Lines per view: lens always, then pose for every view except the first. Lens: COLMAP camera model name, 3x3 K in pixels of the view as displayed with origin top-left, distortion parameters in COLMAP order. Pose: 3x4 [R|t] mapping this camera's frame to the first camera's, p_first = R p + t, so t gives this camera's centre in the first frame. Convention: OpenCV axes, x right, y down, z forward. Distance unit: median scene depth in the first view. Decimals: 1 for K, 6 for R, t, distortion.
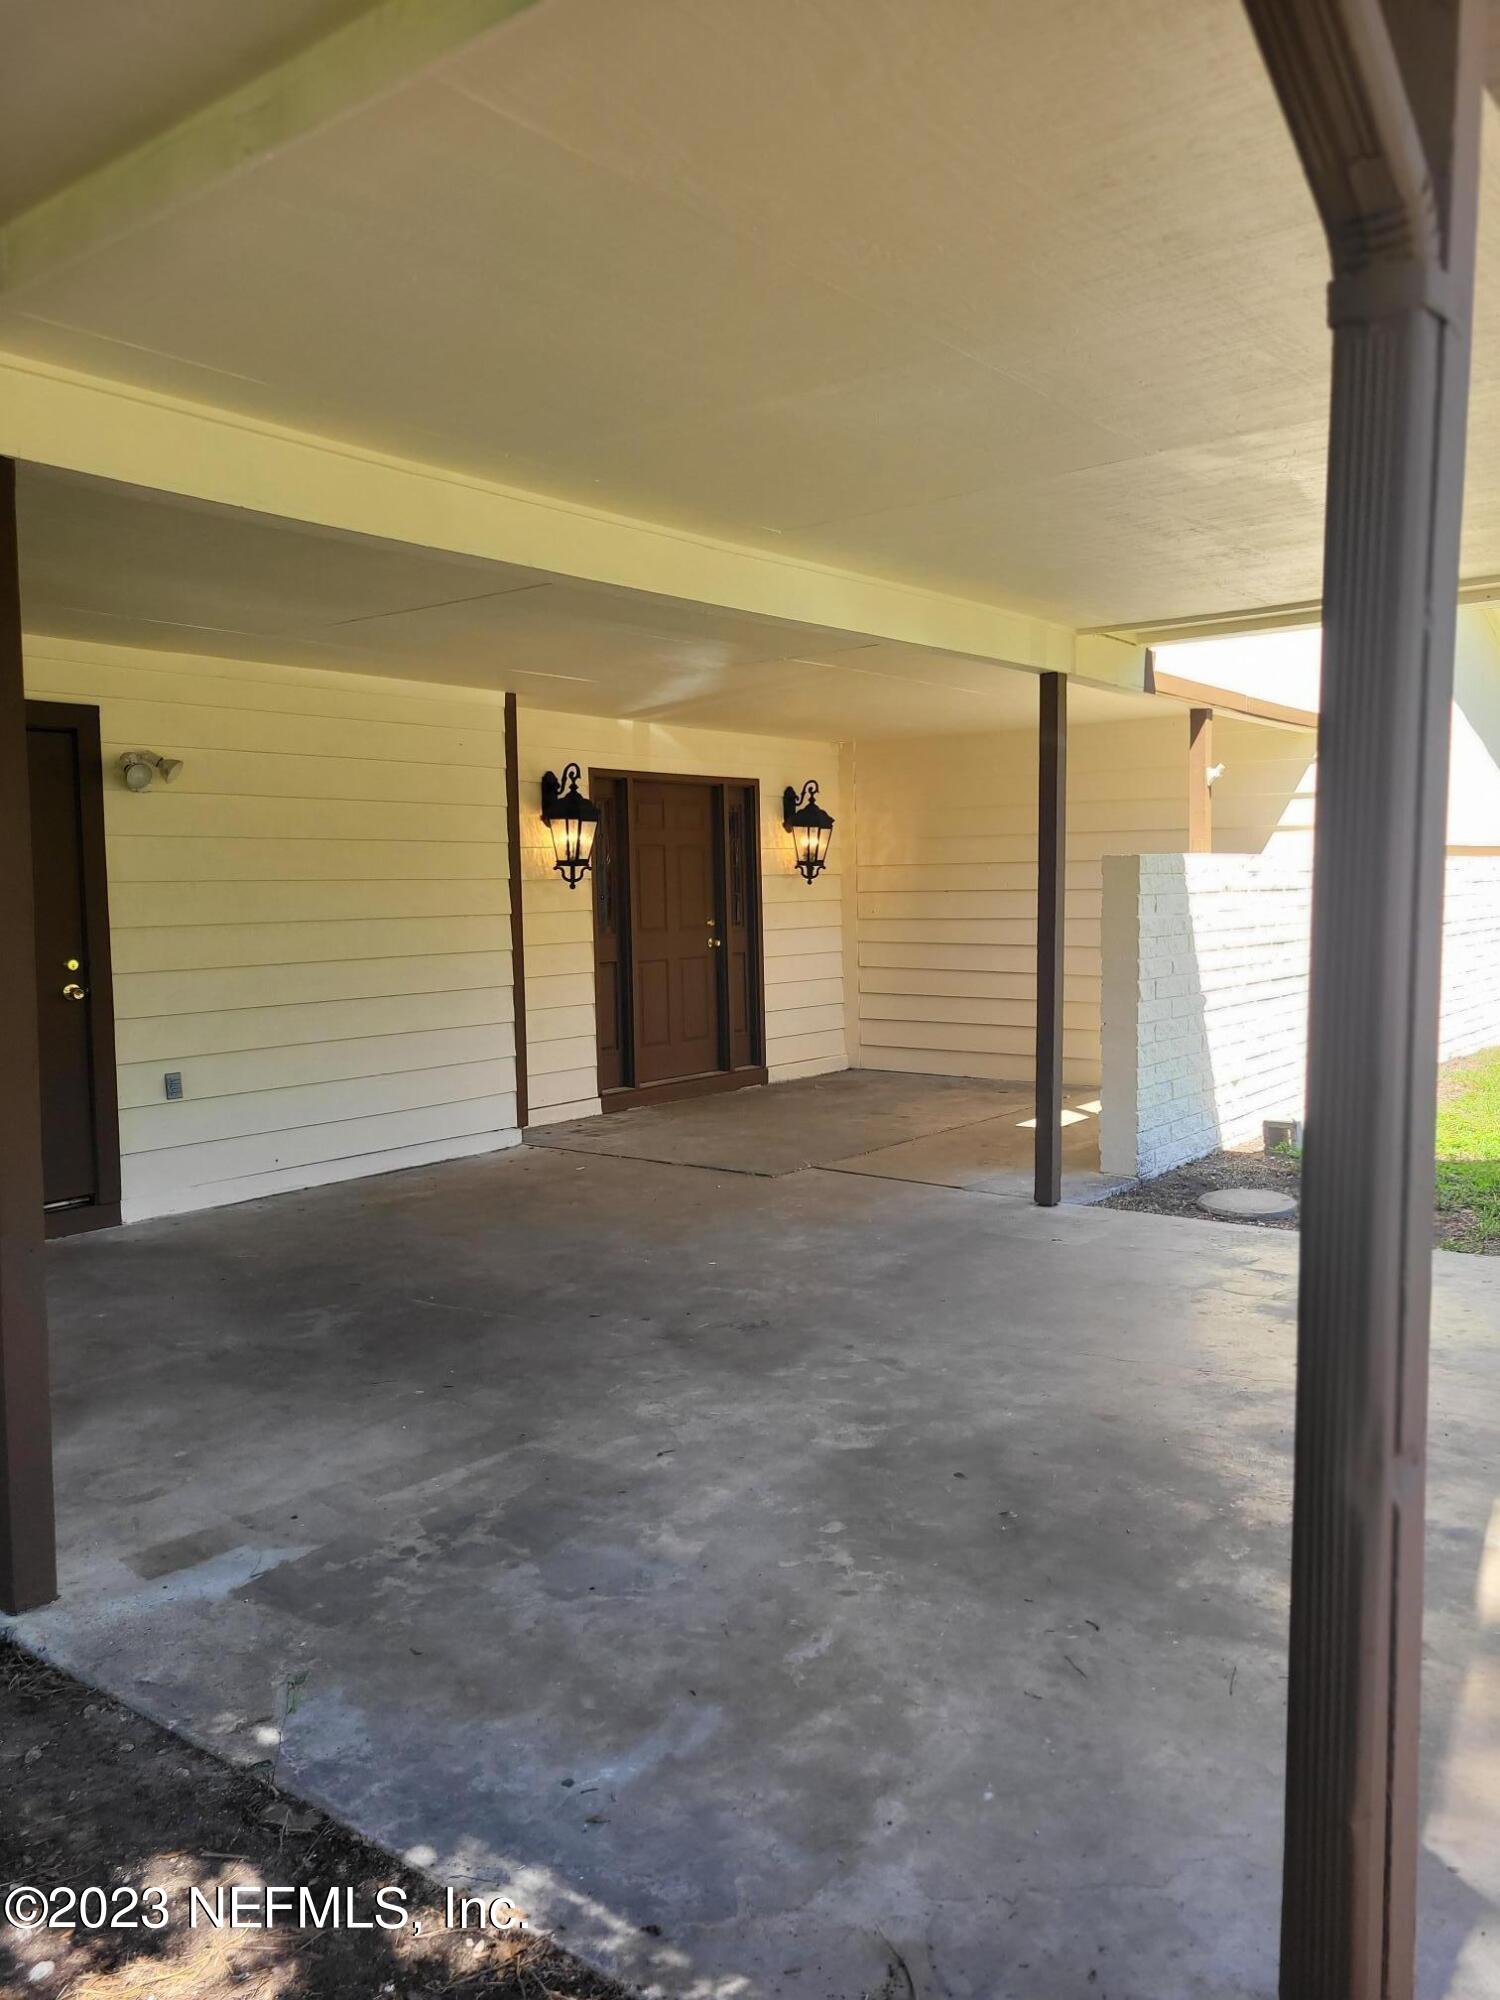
lens RADIAL K [[1496.5, 0, 750.0], [0, 1496.5, 1000.0], [0, 0, 1]] dist [0.027112, 0.002255]
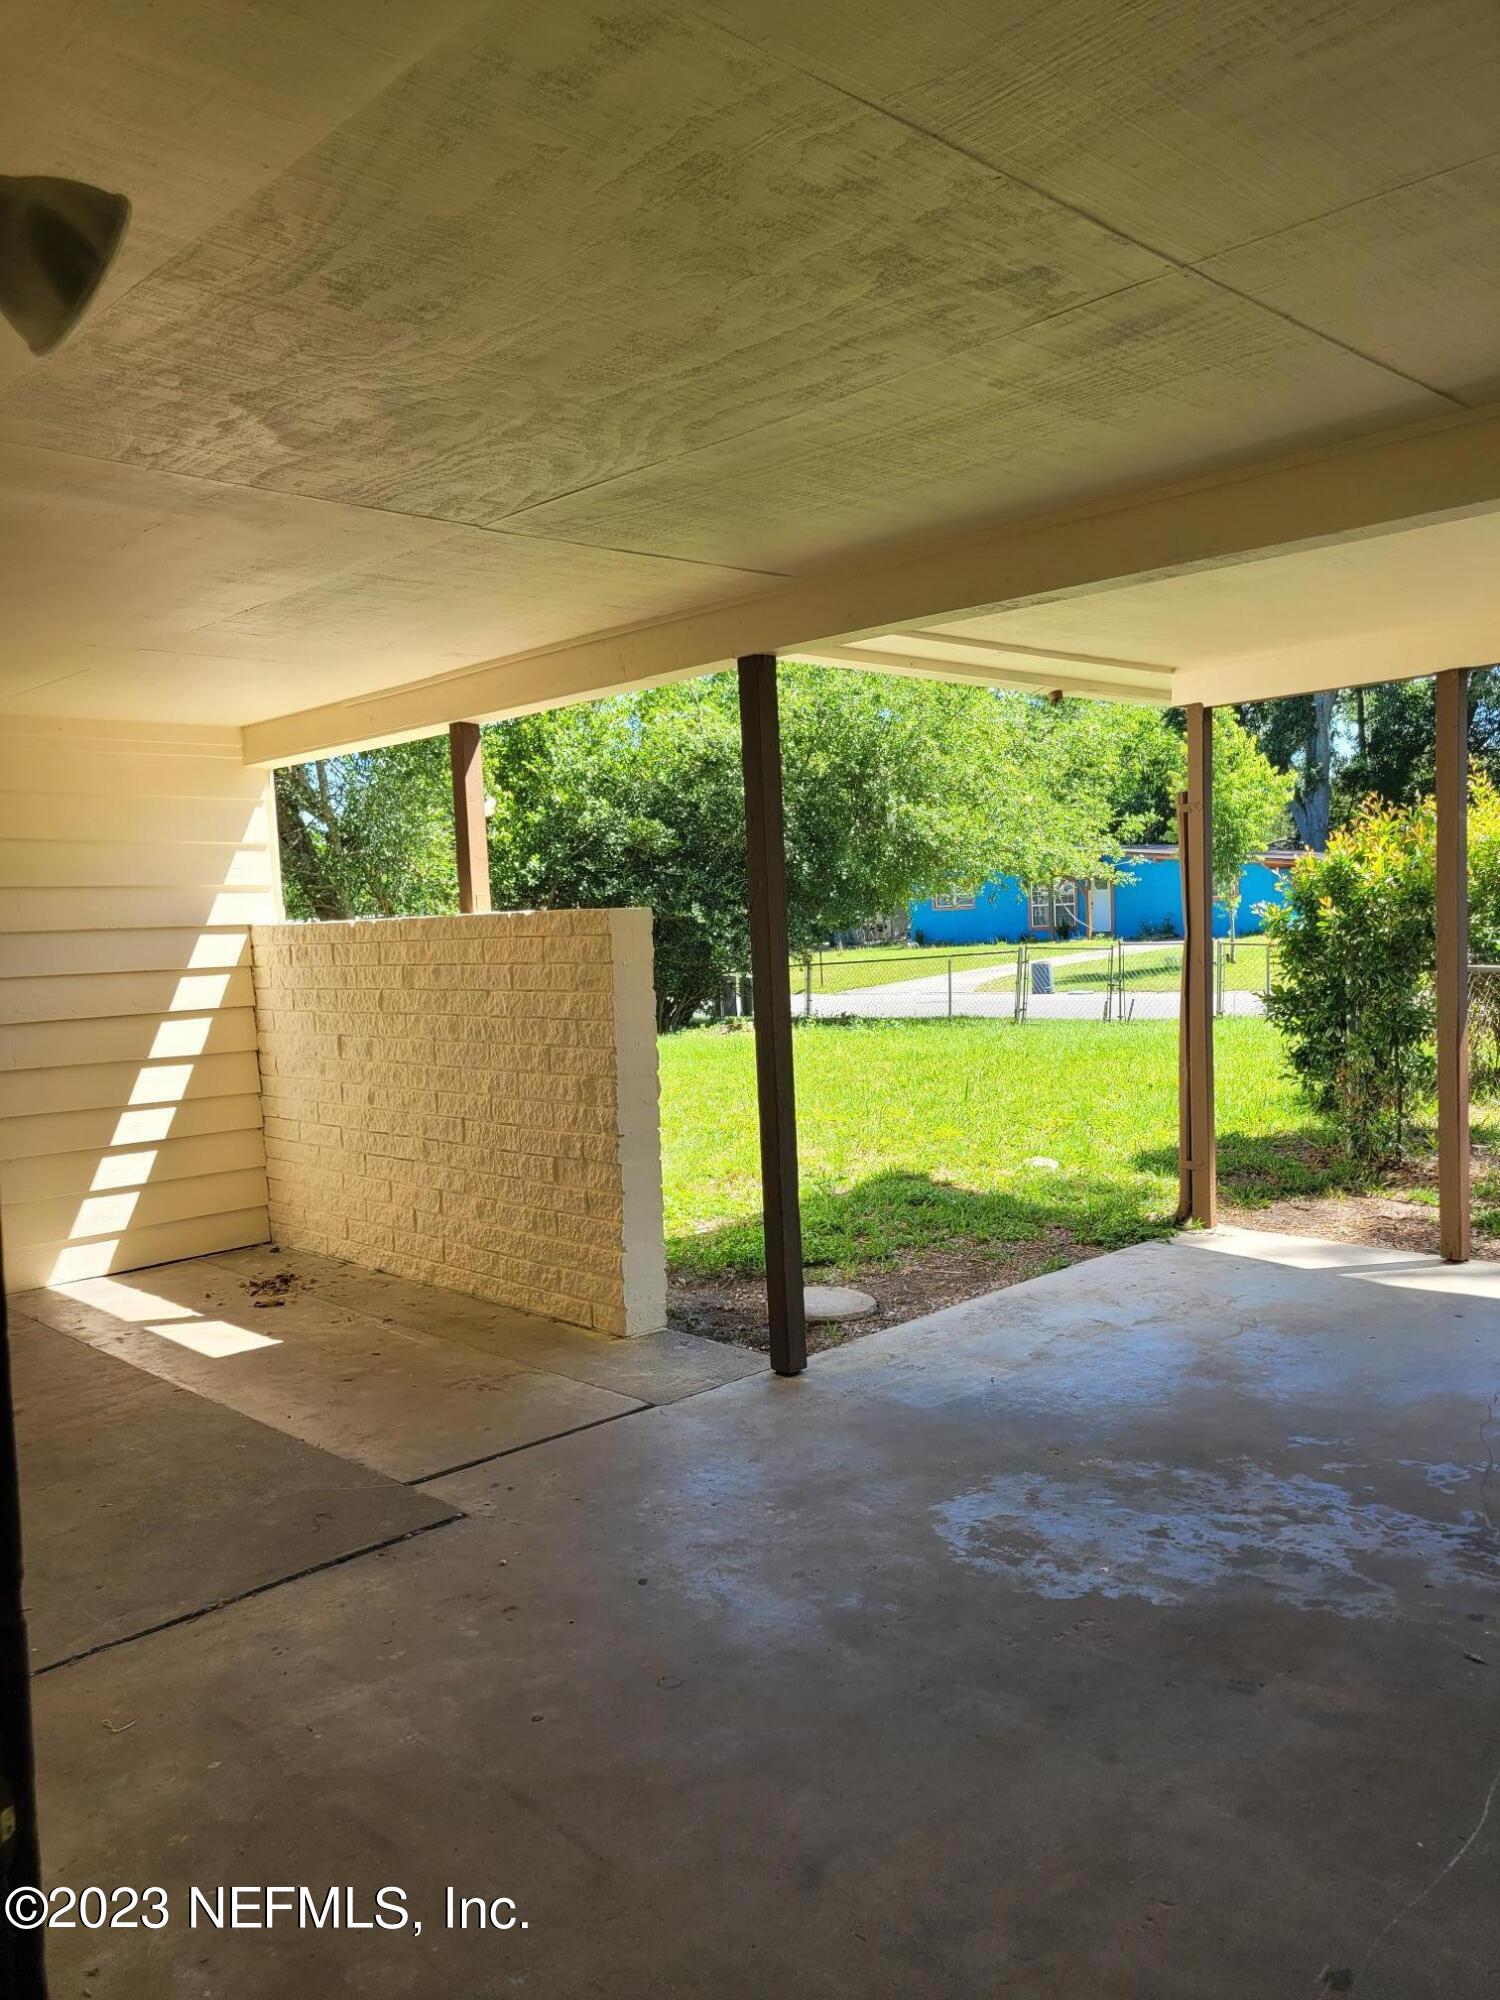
lens RADIAL K [[1496.5, 0, 750.0], [0, 1496.5, 1000.0], [0, 0, 1]] dist [0.027112, 0.002255]
pose [[0.124221, -0.057755, 0.990572, -0.651964], [0.126448, 0.991087, 0.041928, -0.105679], [-0.984165, 0.120048, 0.130417, 1.038545]]
